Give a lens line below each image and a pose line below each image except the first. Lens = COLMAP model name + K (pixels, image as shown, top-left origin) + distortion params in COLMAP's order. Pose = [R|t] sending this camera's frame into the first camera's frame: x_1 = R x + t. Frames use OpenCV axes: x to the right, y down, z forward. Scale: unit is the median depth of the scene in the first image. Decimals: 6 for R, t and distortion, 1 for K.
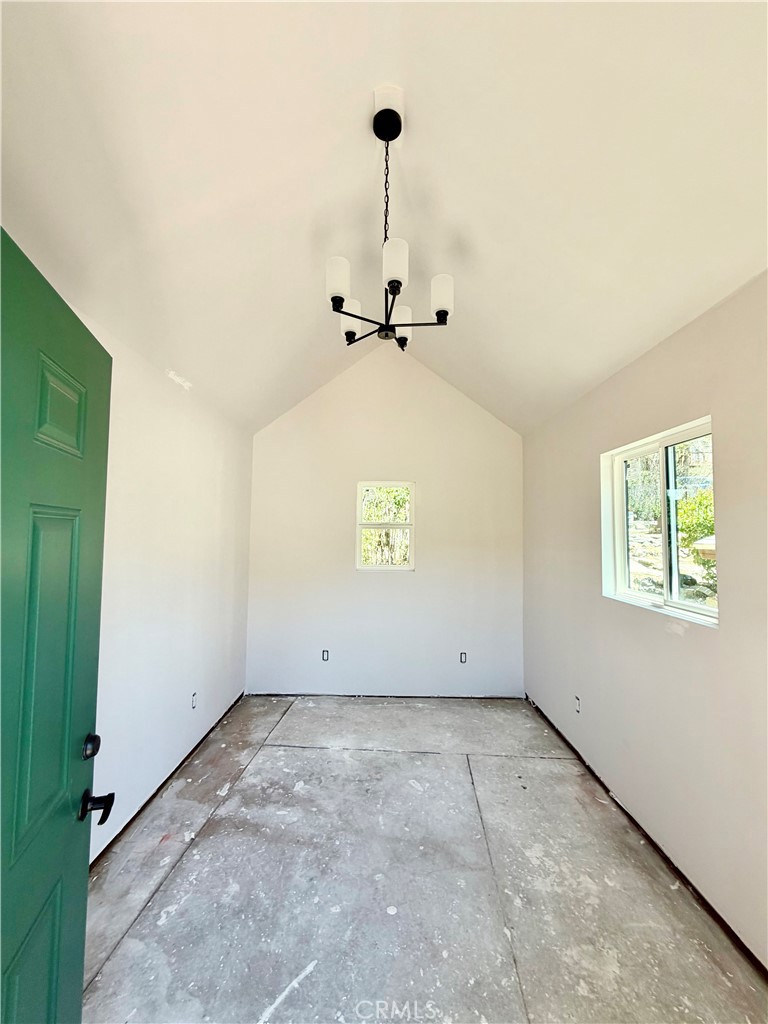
lens RADIAL K [[404.3, 0, 382.7], [0, 404.3, 512.1], [0, 0, 1]] dist [0.002236, -0.000067]
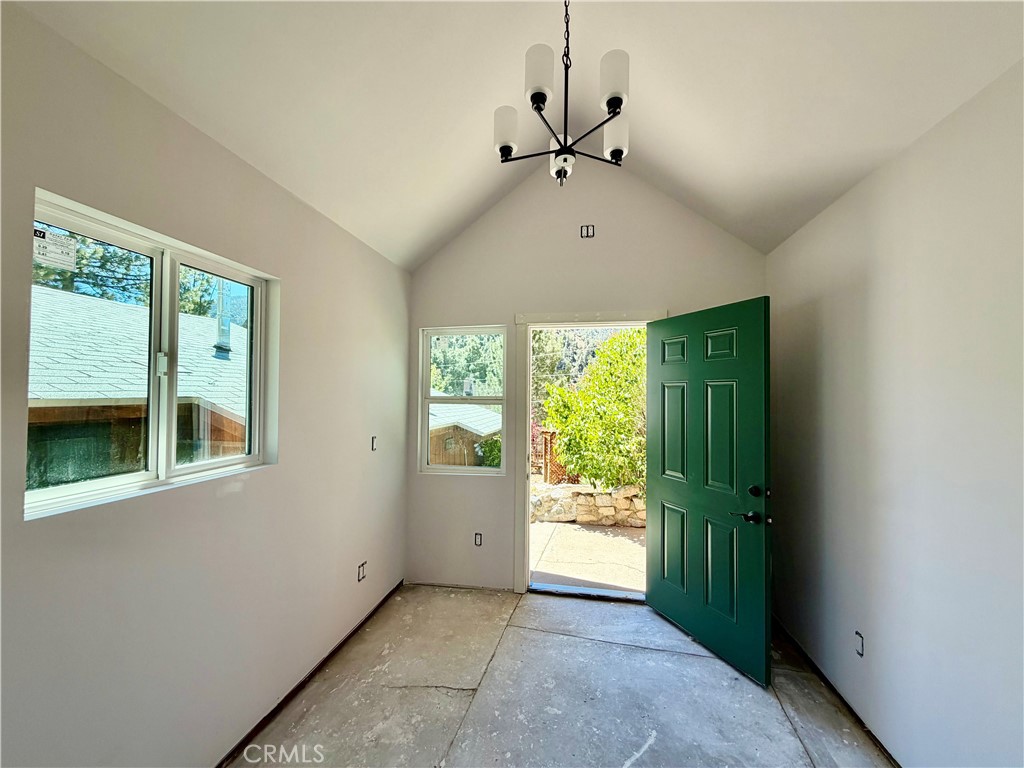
lens RADIAL K [[404.3, 0, 511.6], [0, 404.3, 385.6], [0, 0, 1]] dist [0.002236, -0.000067]
pose [[-0.984145, -0.010685, 0.177044, -0.045997], [-0.023784, 0.997119, -0.072031, 0.144034], [-0.175765, -0.075100, -0.981563, 2.227302]]
